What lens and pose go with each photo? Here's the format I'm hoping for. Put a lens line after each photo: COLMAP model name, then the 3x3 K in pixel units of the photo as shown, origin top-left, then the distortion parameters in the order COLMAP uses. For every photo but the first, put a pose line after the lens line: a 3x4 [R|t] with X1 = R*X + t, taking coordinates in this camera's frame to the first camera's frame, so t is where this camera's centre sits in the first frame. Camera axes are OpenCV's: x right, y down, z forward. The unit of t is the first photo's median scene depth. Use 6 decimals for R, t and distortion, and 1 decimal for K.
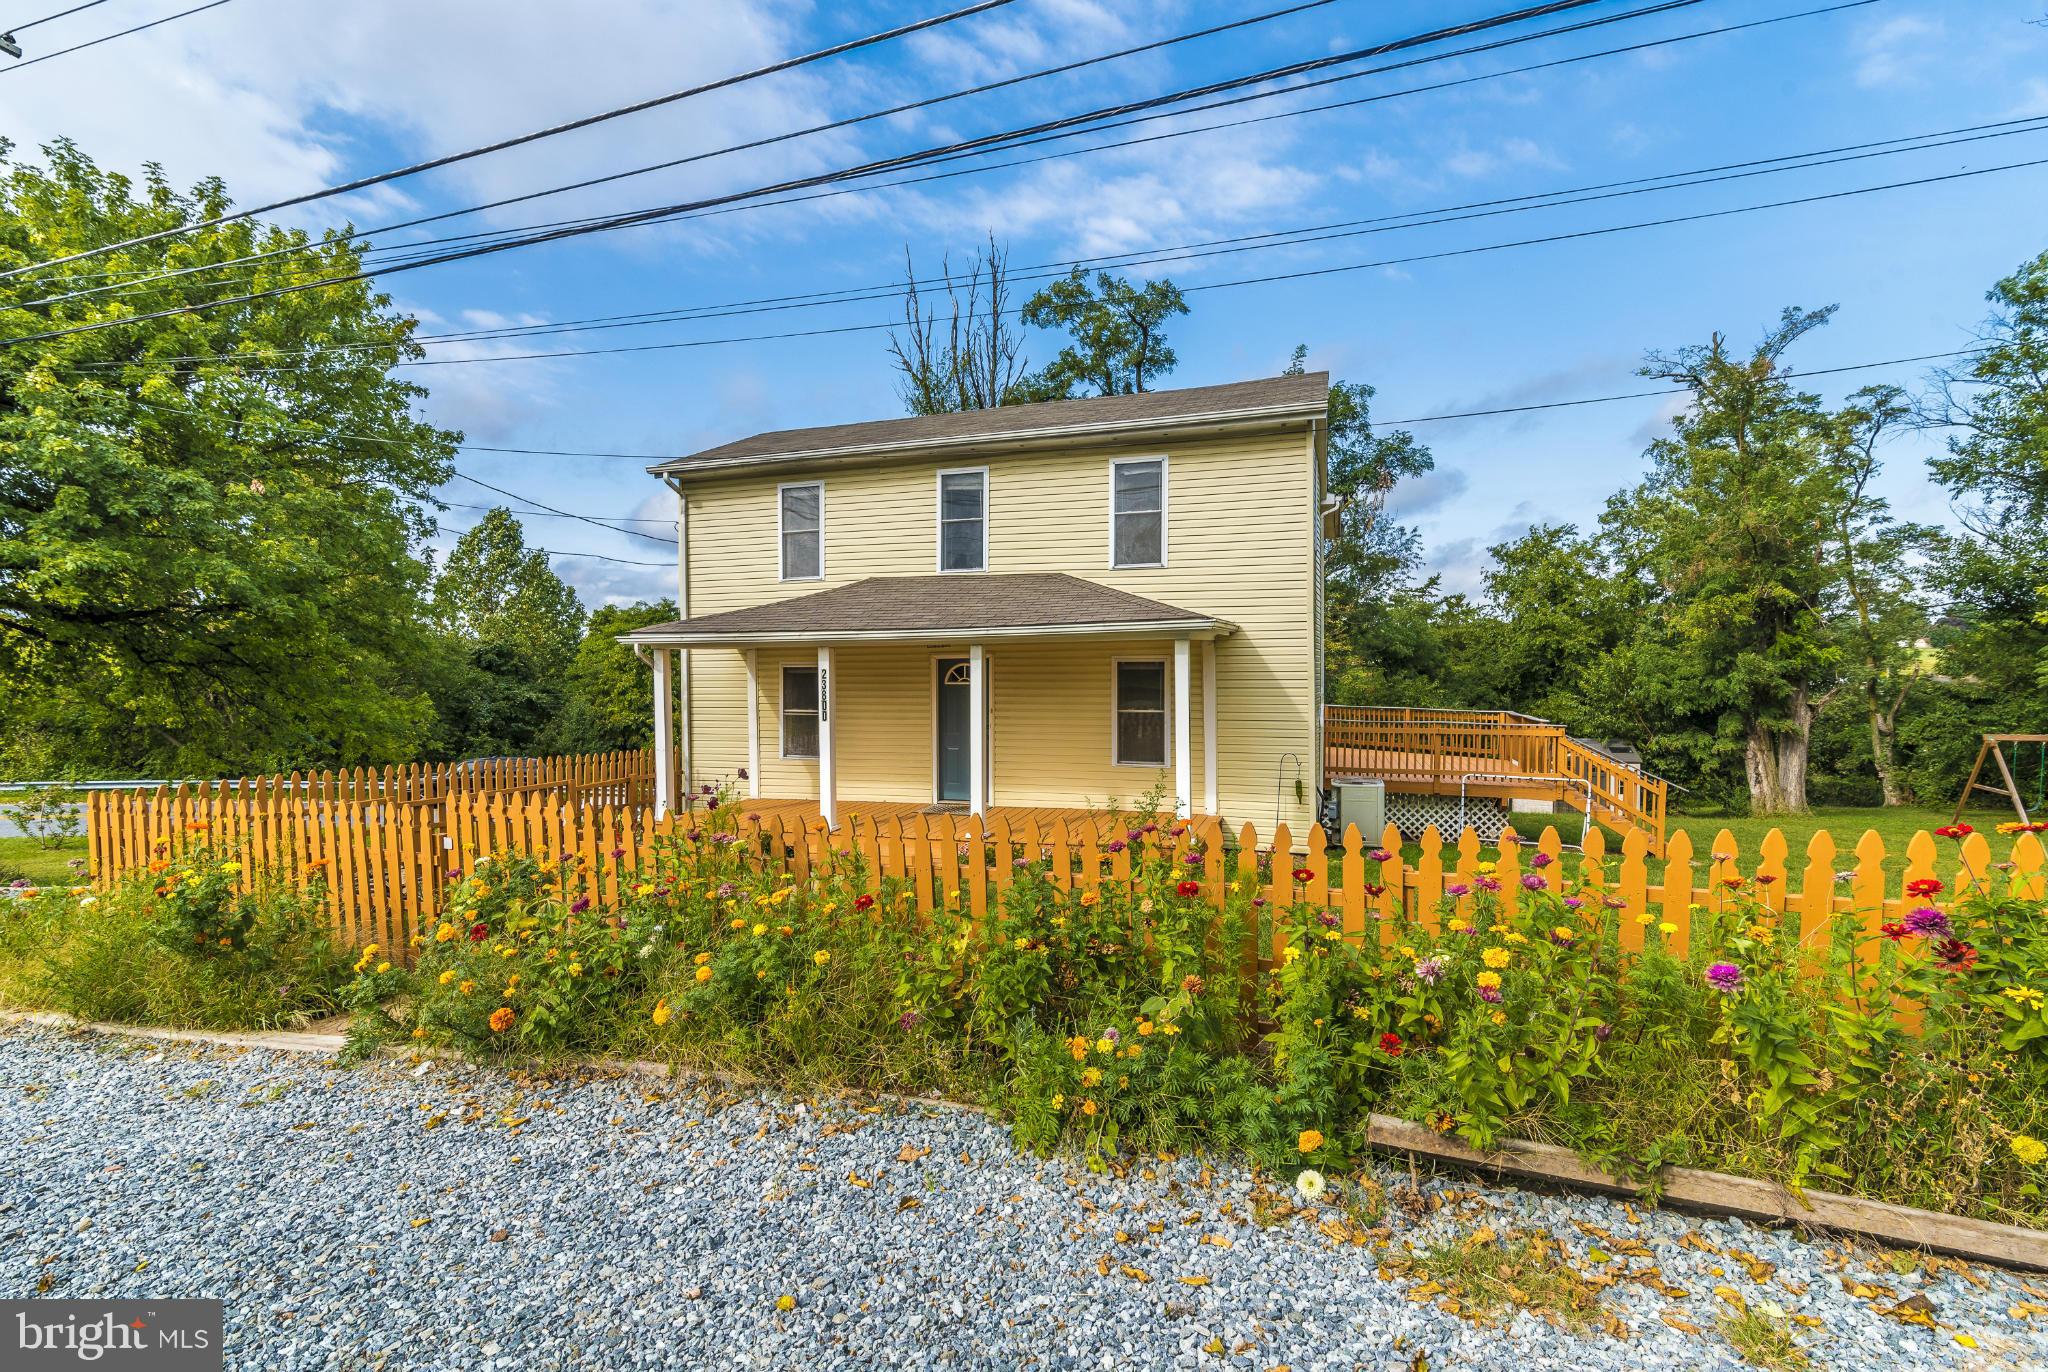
lens RADIAL K [[941.6, 0, 1024.0], [0, 941.6, 686.0], [0, 0, 1]] dist [-0.015331, -0.000263]
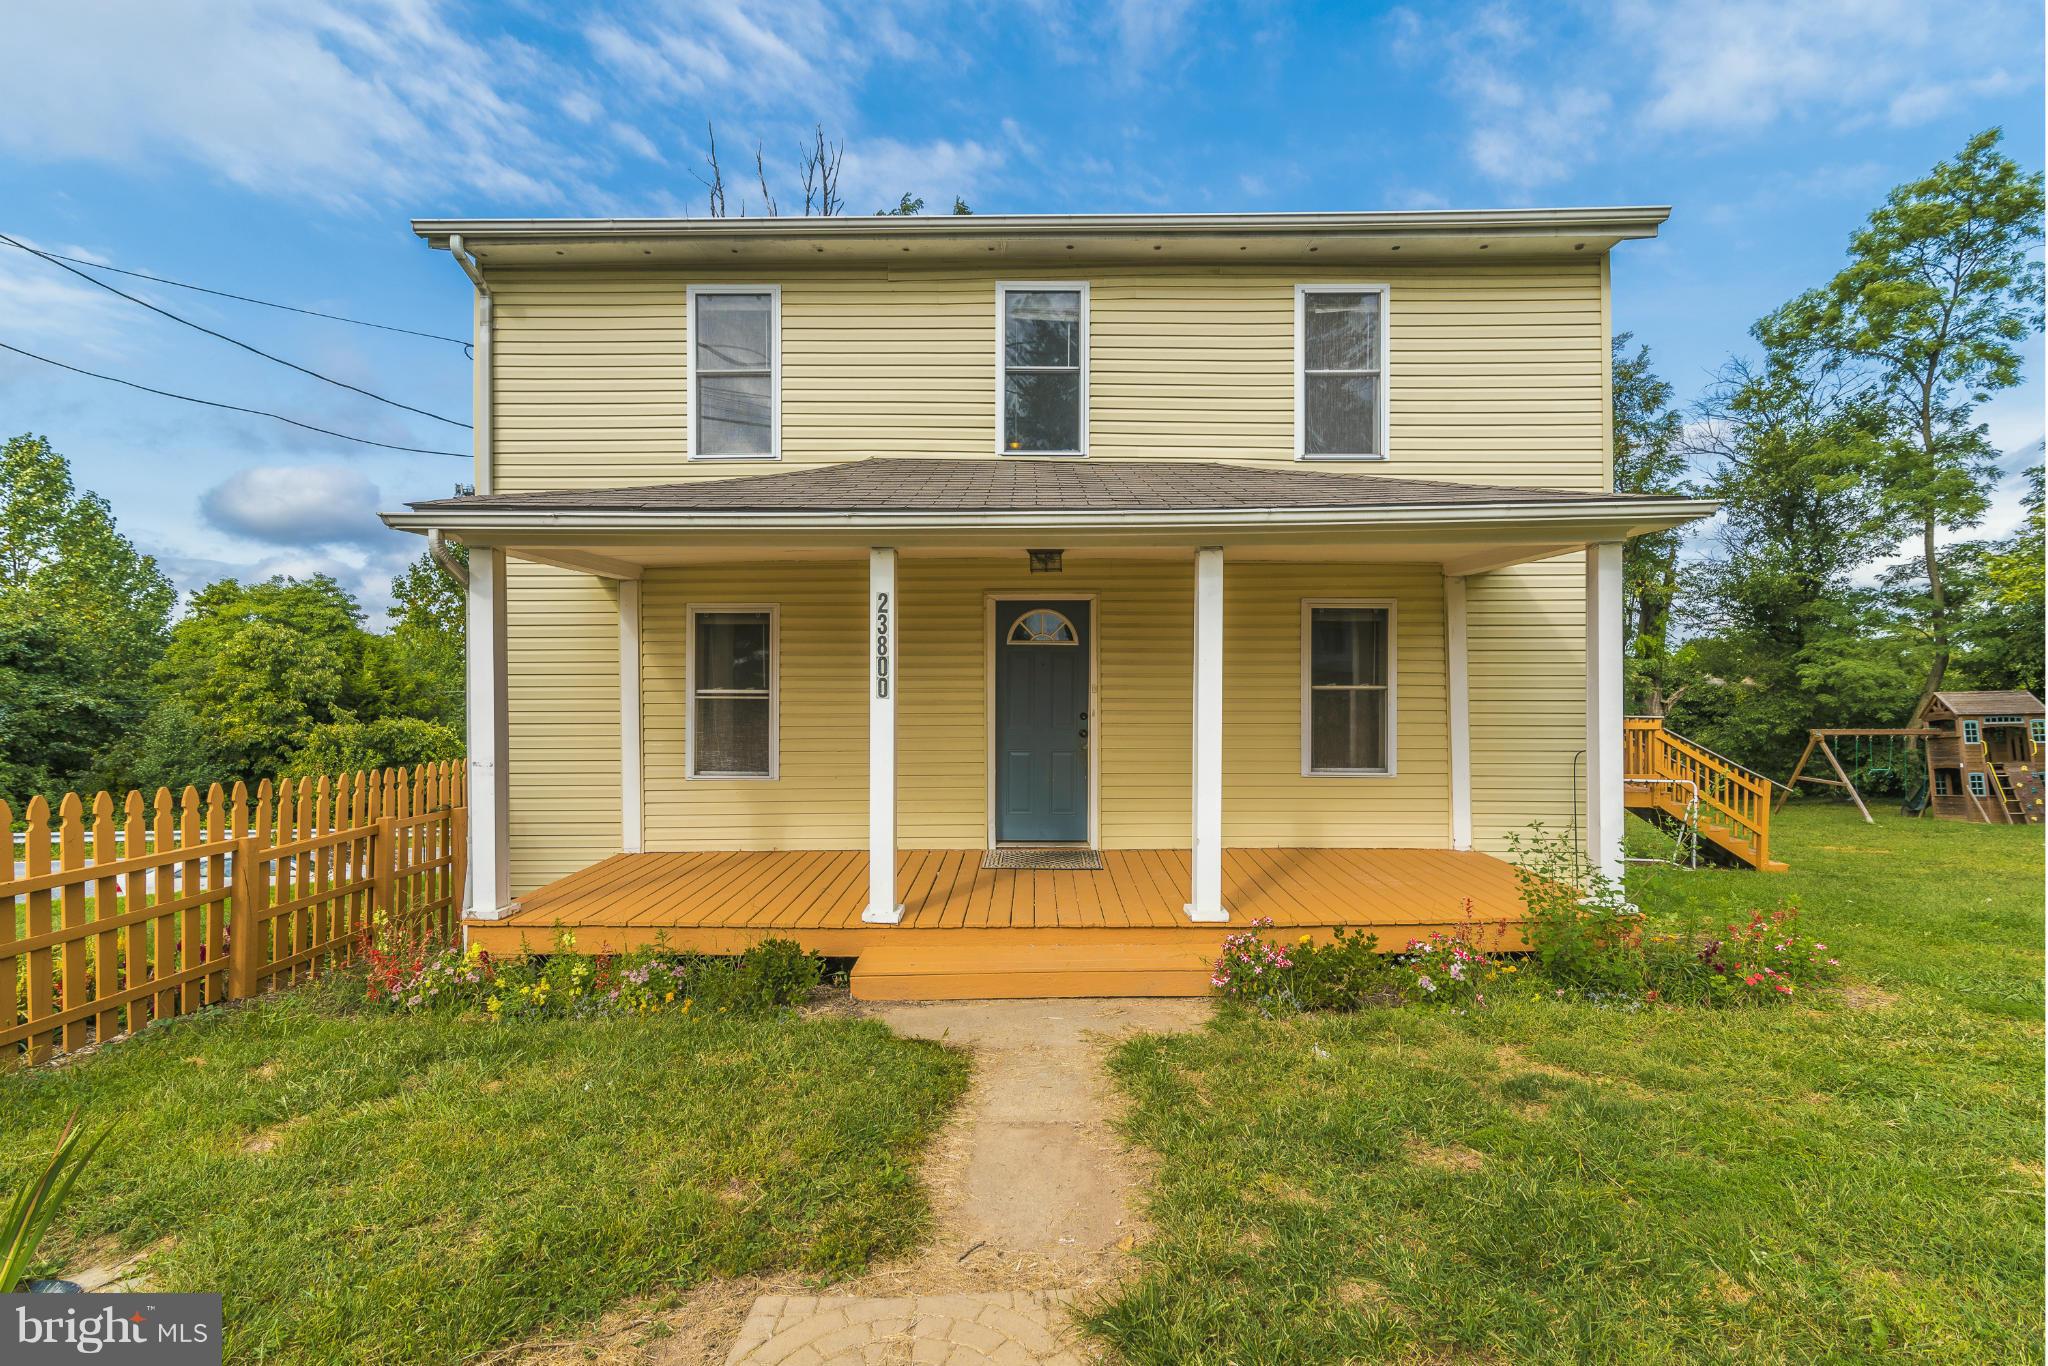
lens RADIAL K [[931.2, 0, 1024.0], [0, 931.2, 683.0], [0, 0, 1]] dist [-0.000647, 0.000050]
pose [[0.952291, 0.006421, 0.305125, -0.242077], [-0.000200, 0.999792, -0.020416, 0.032953], [-0.305192, 0.019381, 0.952094, 0.423896]]
